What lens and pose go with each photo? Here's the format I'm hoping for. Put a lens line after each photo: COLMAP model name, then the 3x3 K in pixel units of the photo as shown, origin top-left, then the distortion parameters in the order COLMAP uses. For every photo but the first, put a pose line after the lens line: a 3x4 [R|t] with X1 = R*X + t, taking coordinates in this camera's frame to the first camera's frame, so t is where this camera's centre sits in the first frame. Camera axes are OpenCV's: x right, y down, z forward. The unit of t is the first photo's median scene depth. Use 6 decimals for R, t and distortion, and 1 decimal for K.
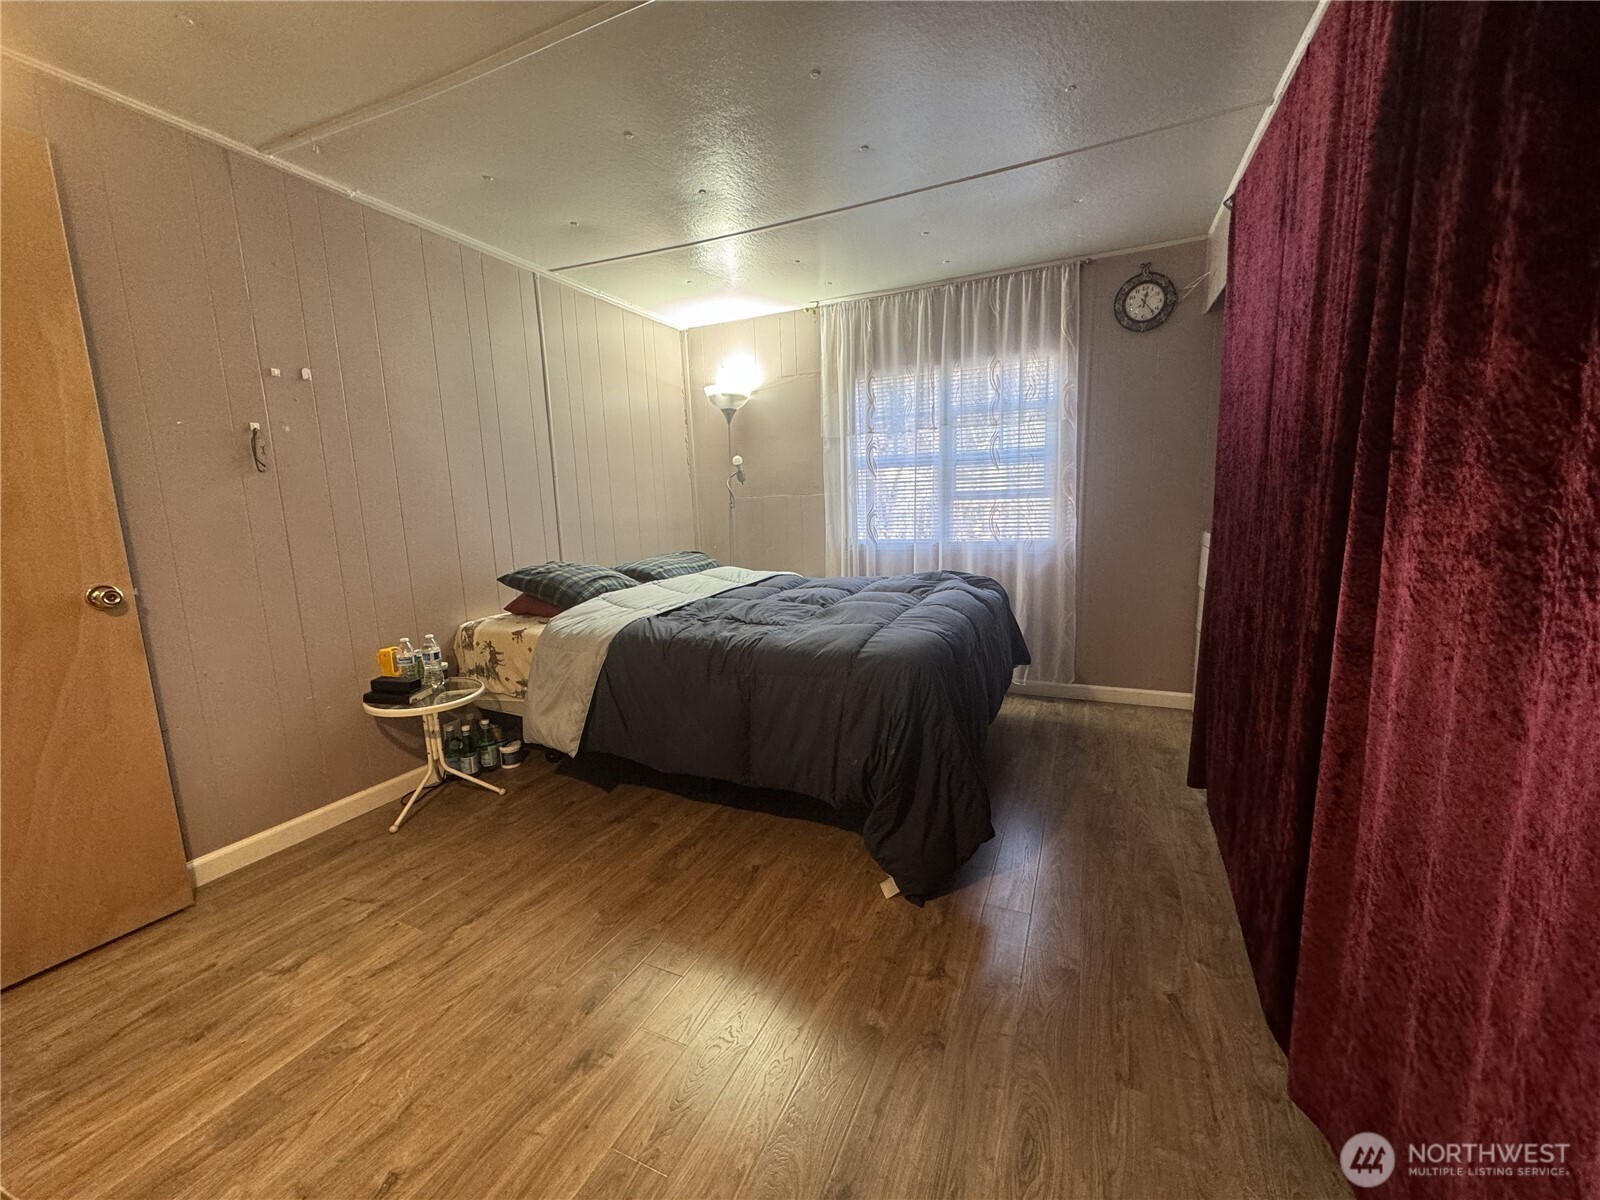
lens RADIAL K [[638.3, 0, 799.4], [0, 638.3, 601.7], [0, 0, 1]] dist [-0.004058, 0.000697]
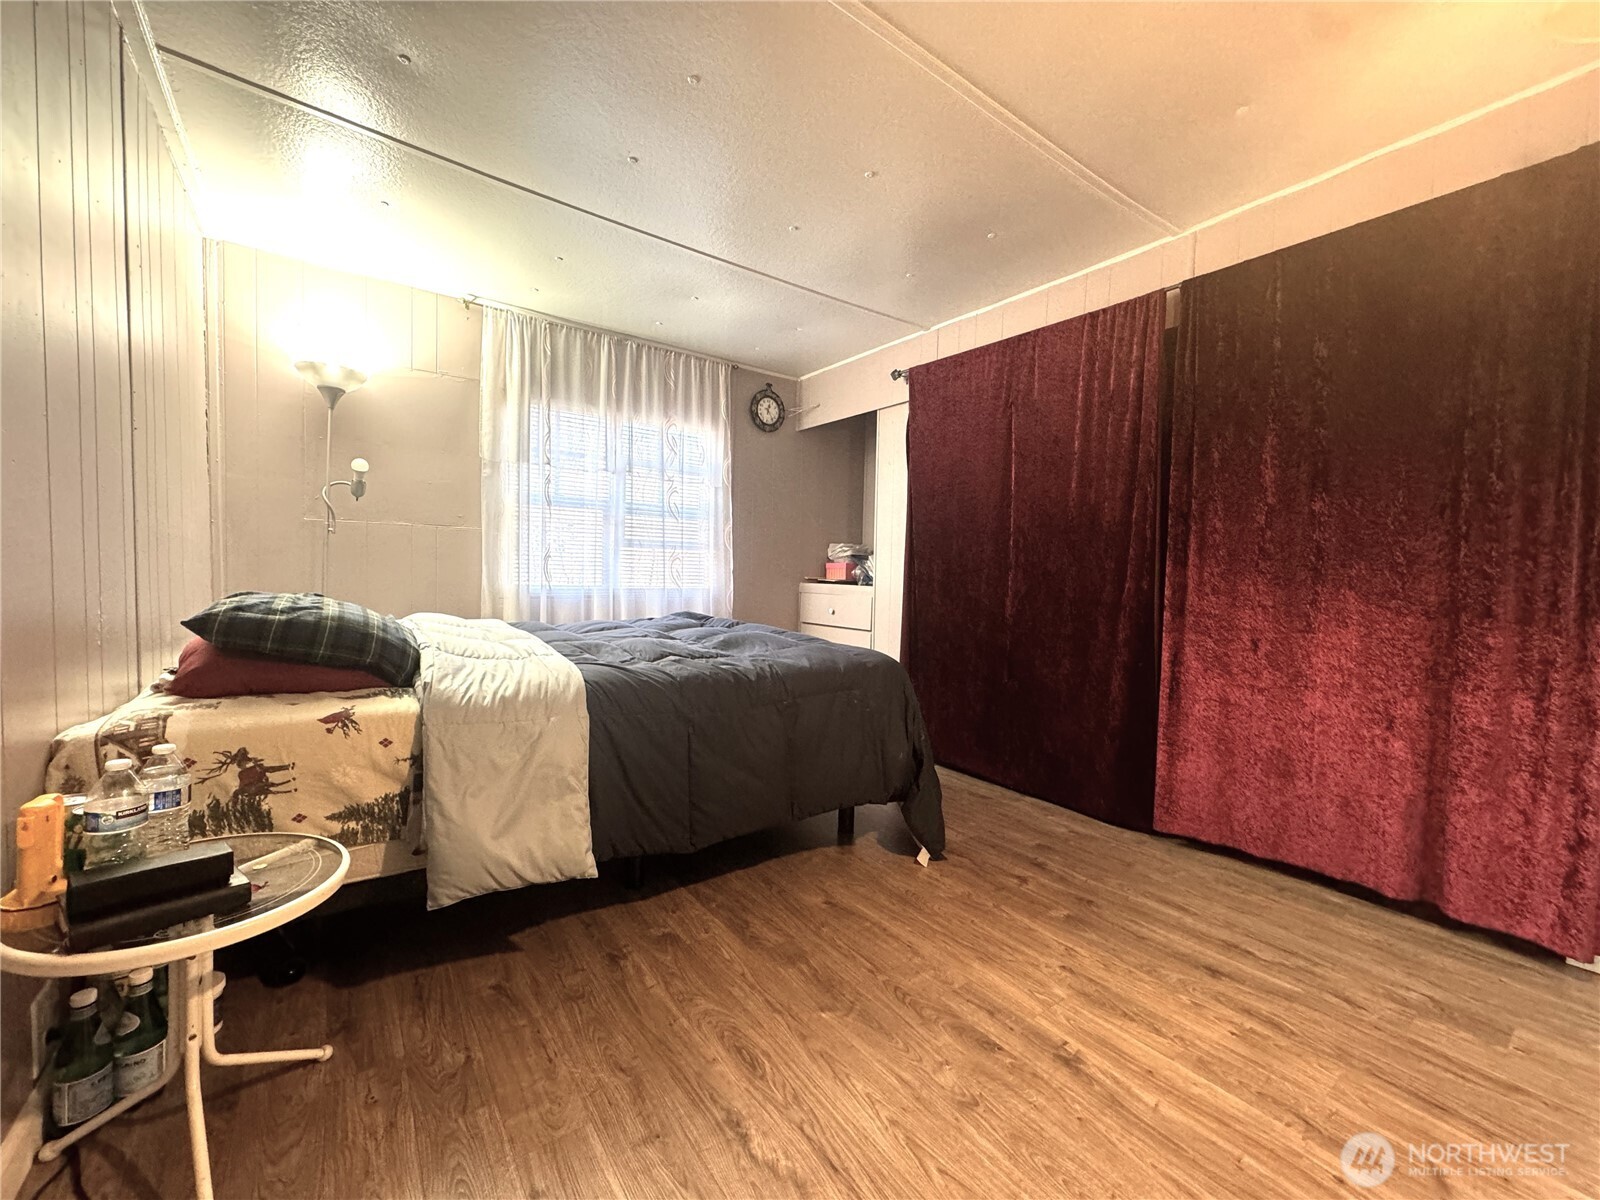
lens RADIAL K [[638.3, 0, 801.2], [0, 638.3, 602.7], [0, 0, 1]] dist [-0.004058, 0.000697]
pose [[0.483192, 0.008146, 0.875476, -0.599270], [0.099804, 0.992926, -0.064323, 0.022911], [-0.869807, 0.118456, 0.478961, 0.349740]]
